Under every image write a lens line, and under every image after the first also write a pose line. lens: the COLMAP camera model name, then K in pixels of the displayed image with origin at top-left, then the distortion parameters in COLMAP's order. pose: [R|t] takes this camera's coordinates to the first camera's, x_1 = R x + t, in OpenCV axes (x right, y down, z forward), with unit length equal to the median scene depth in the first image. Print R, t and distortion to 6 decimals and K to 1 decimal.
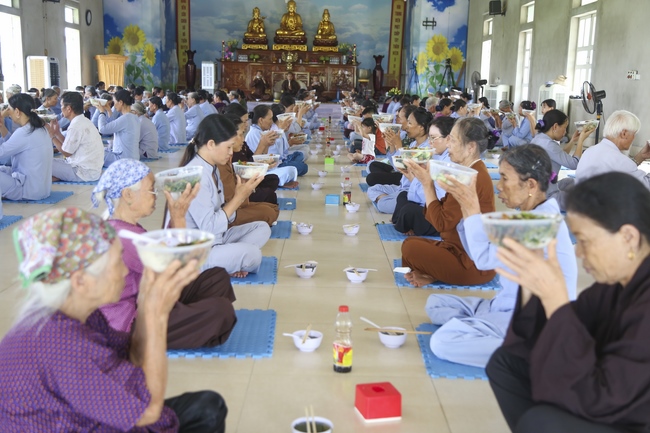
lens RADIAL K [[832.7, 0, 325.0], [0, 832.7, 216.5], [0, 0, 1]] dist [0.153403, 0.038769]
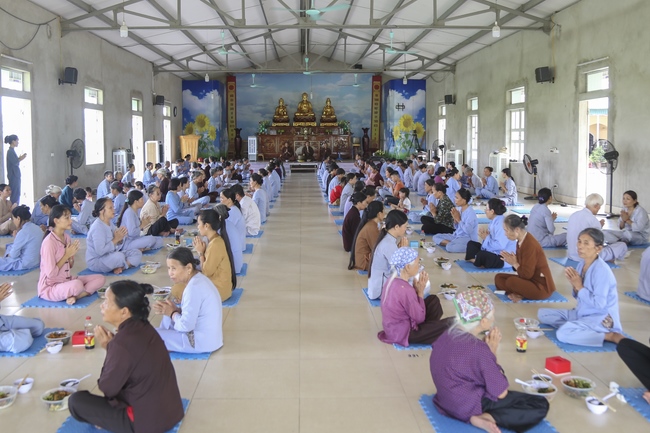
lens RADIAL K [[606.5, 0, 322.7], [0, 606.5, 165.4], [0, 0, 1]] dist [-0.038825, 0.008943]
pose [[0.998967, -0.029324, 0.034705, -0.051829], [0.032987, 0.993364, -0.110185, -0.012239], [-0.031243, 0.111216, 0.993305, -0.049518]]
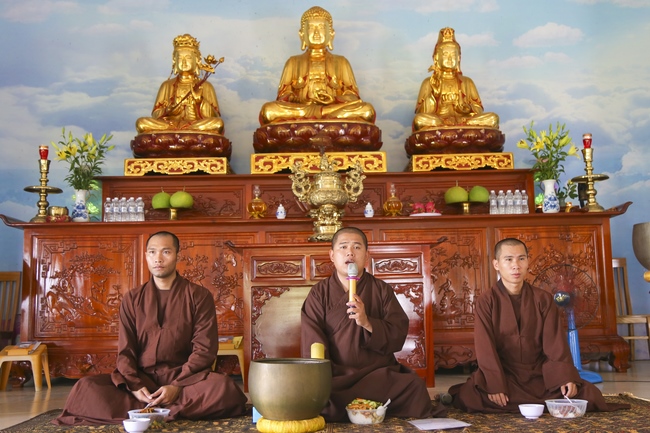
lens RADIAL K [[764.0, 0, 325.0], [0, 764.0, 216.5], [0, 0, 1]] dist [0.073324, -0.000163]
pose [[0.998781, -0.043828, 0.022730, -0.048089], [0.048508, 0.956830, -0.286573, -0.126946], [-0.009189, 0.287326, 0.957789, 0.824060]]
